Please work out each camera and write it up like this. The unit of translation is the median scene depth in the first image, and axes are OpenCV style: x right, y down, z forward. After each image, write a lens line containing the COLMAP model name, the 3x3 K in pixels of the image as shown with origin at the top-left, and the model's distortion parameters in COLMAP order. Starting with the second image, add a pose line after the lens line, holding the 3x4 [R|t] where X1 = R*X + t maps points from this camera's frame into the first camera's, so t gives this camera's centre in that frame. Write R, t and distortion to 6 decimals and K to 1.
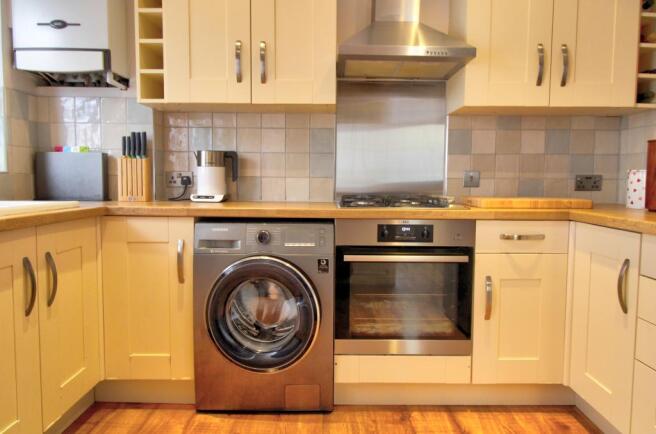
lens RADIAL K [[457.5, 0, 329.5], [0, 457.5, 208.4], [0, 0, 1]] dist [0.004722, -0.000103]
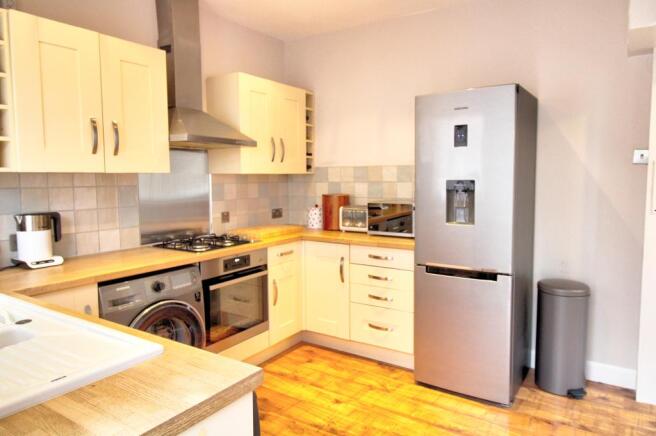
lens RADIAL K [[437.6, 0, 328.0], [0, 437.6, 210.3], [0, 0, 1]] dist [0.000227, -0.000534]
pose [[0.546024, -0.077449, 0.834182, -0.808453], [0.068271, 0.996519, 0.047834, -0.156842], [-0.834983, 0.030832, 0.549411, -0.047530]]
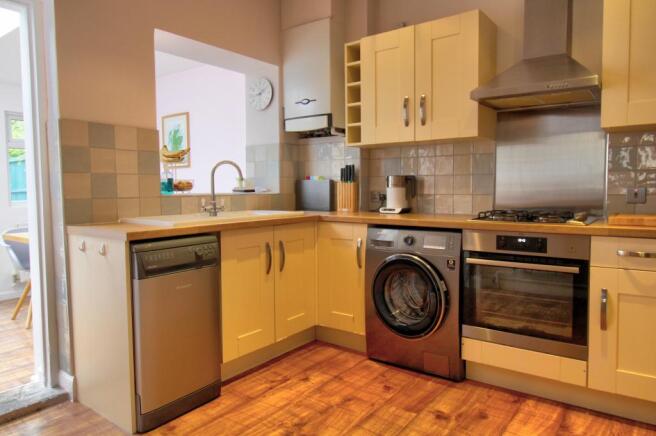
lens RADIAL K [[437.6, 0, 328.0], [0, 437.6, 210.3], [0, 0, 1]] dist [0.000227, -0.000534]
pose [[0.802775, 0.015774, -0.596073, 0.410322], [-0.023733, 0.999703, -0.005508, -0.012614], [0.595809, 0.018568, 0.802912, -0.187966]]
